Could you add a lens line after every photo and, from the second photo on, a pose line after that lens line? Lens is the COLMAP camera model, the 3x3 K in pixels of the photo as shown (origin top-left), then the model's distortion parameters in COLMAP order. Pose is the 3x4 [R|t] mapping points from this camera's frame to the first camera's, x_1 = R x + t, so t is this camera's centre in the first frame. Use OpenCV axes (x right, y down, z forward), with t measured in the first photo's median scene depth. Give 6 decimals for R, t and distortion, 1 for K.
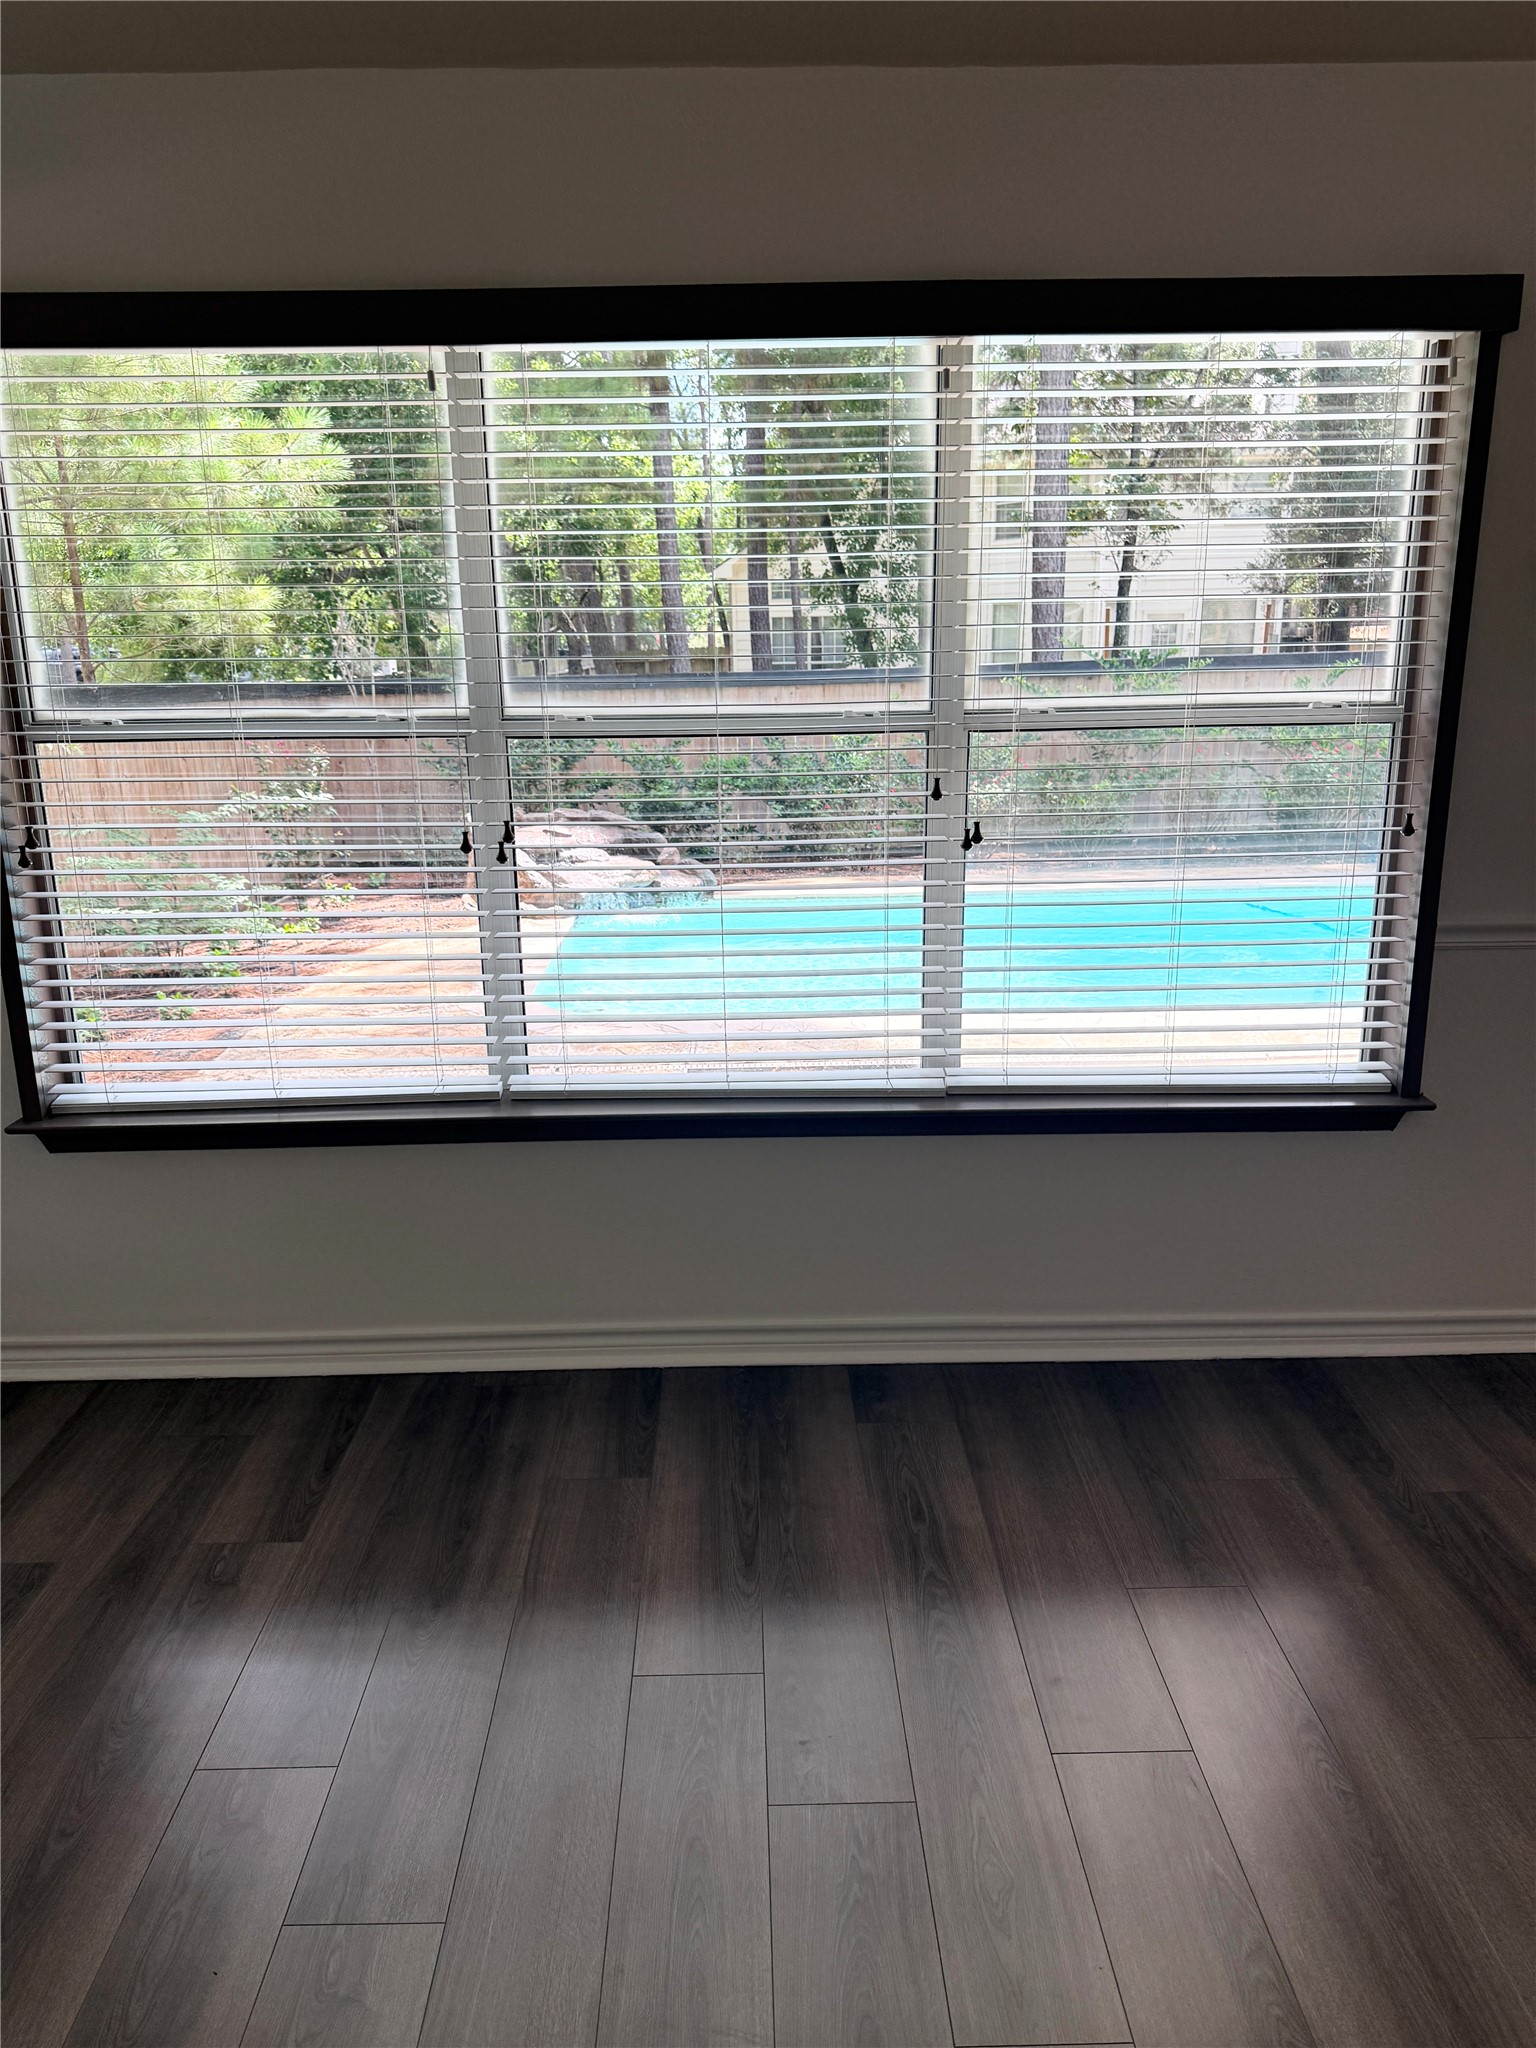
lens RADIAL K [[1482.9, 0, 768.0], [0, 1482.9, 1024.0], [0, 0, 1]] dist [0.162242, -0.226172]
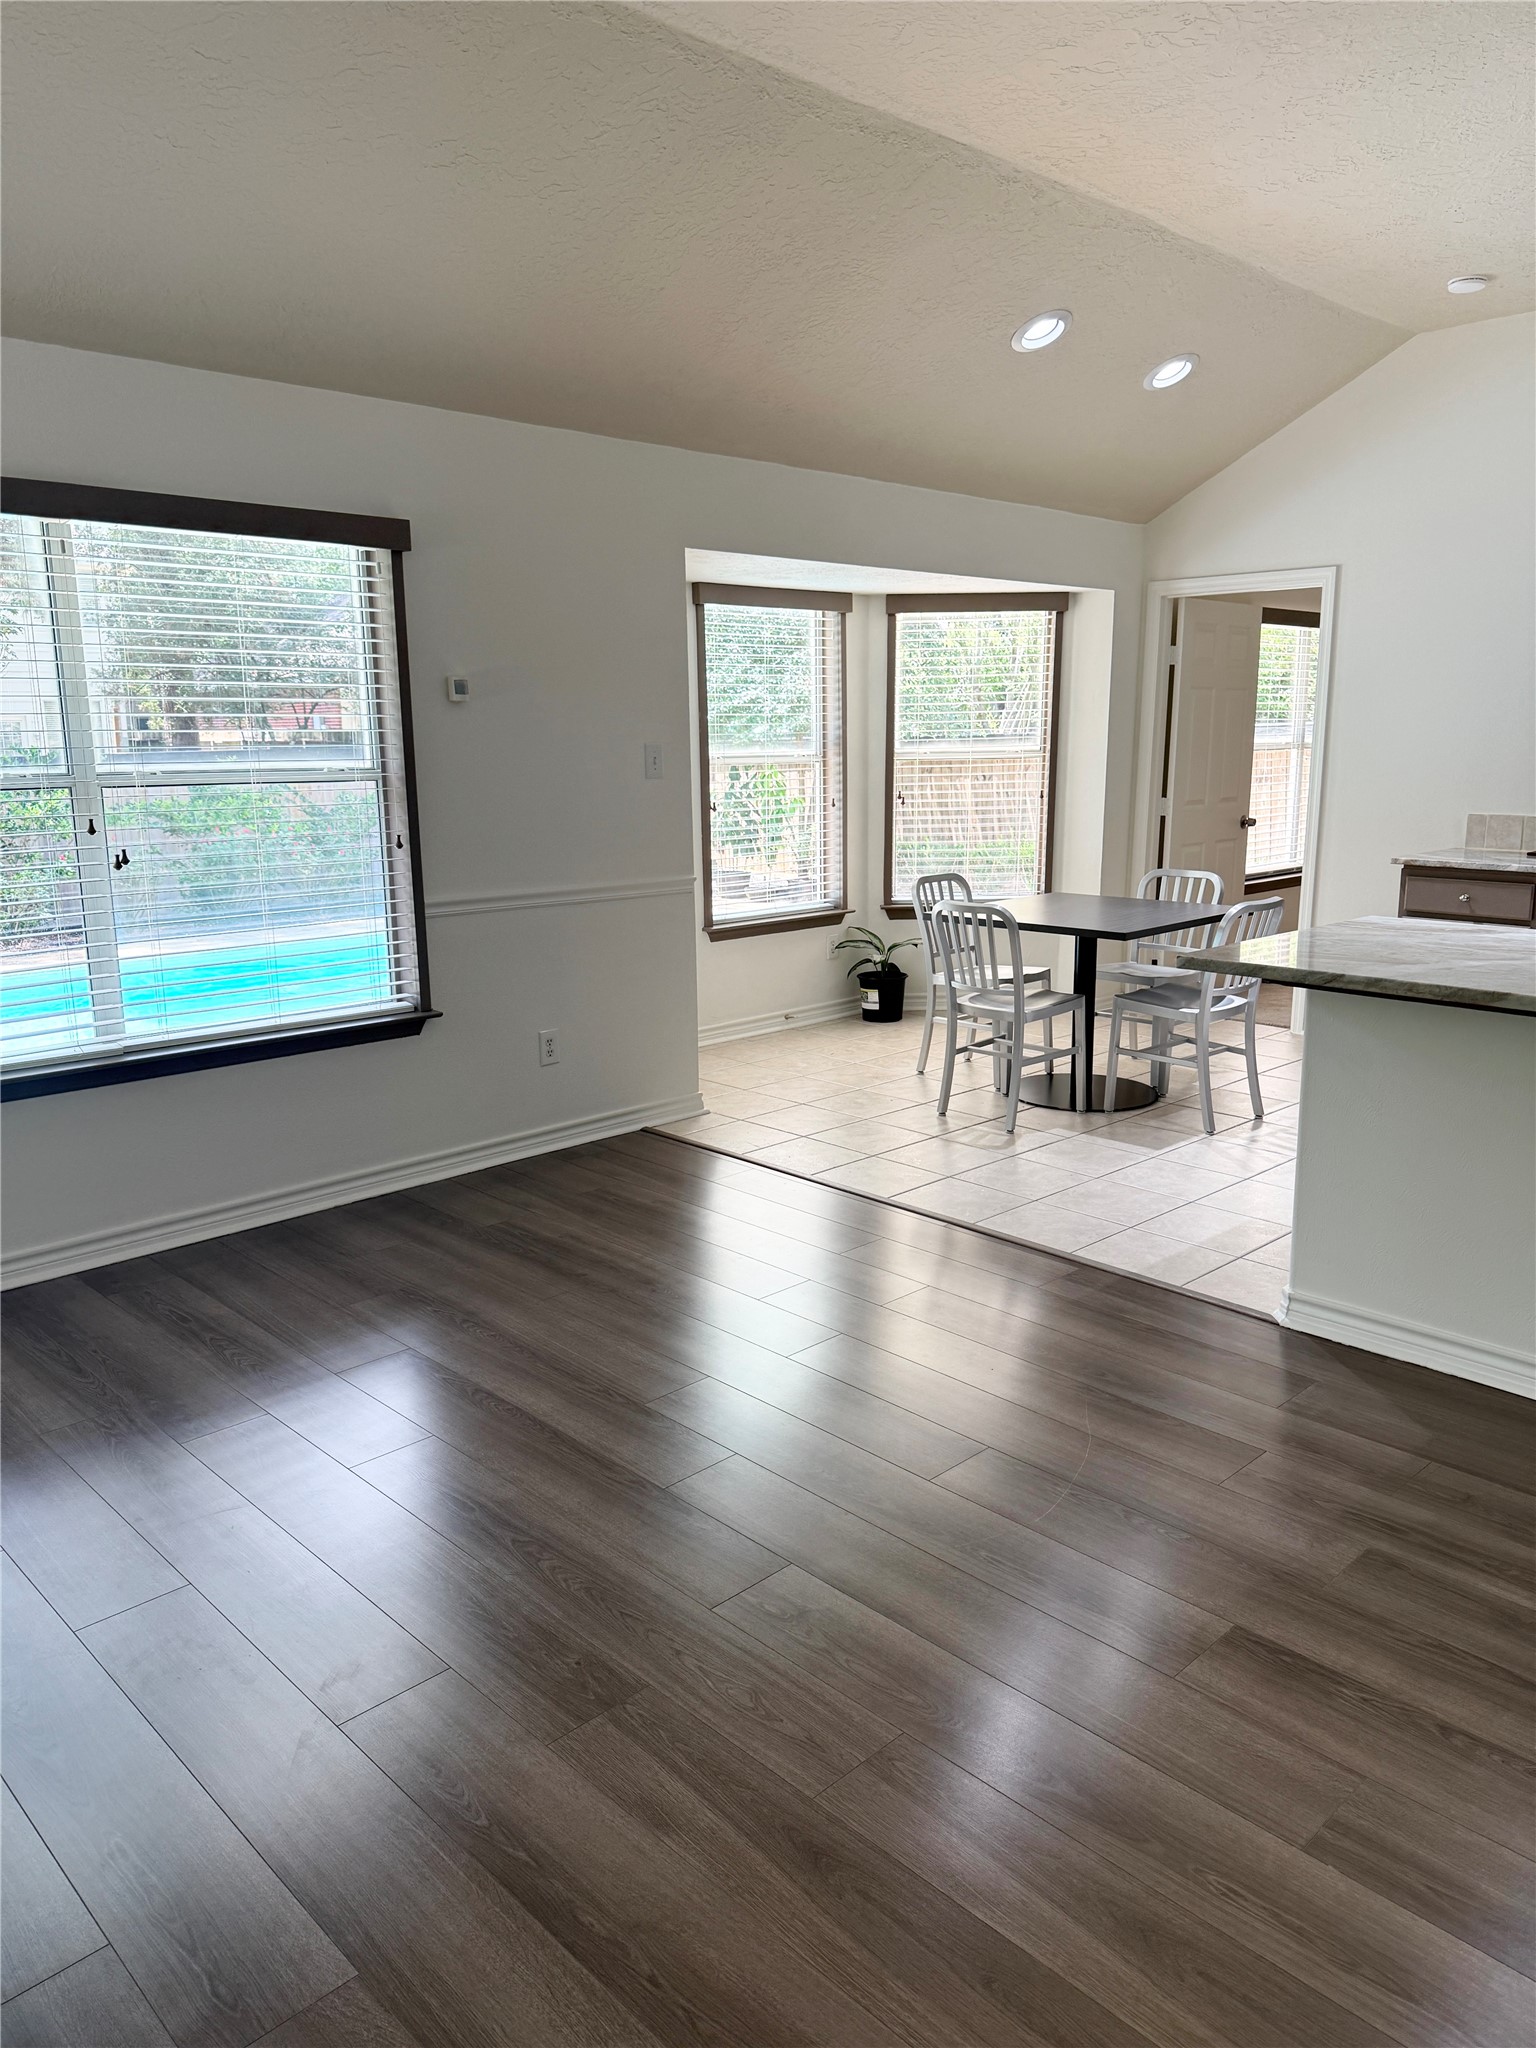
lens RADIAL K [[1482.9, 0, 768.0], [0, 1482.9, 1024.0], [0, 0, 1]] dist [0.162242, -0.226172]
pose [[0.741370, -0.132355, 0.657916, -0.369962], [0.177798, 0.984064, -0.002383, 0.136748], [-0.647116, 0.118743, 0.753088, -0.447474]]
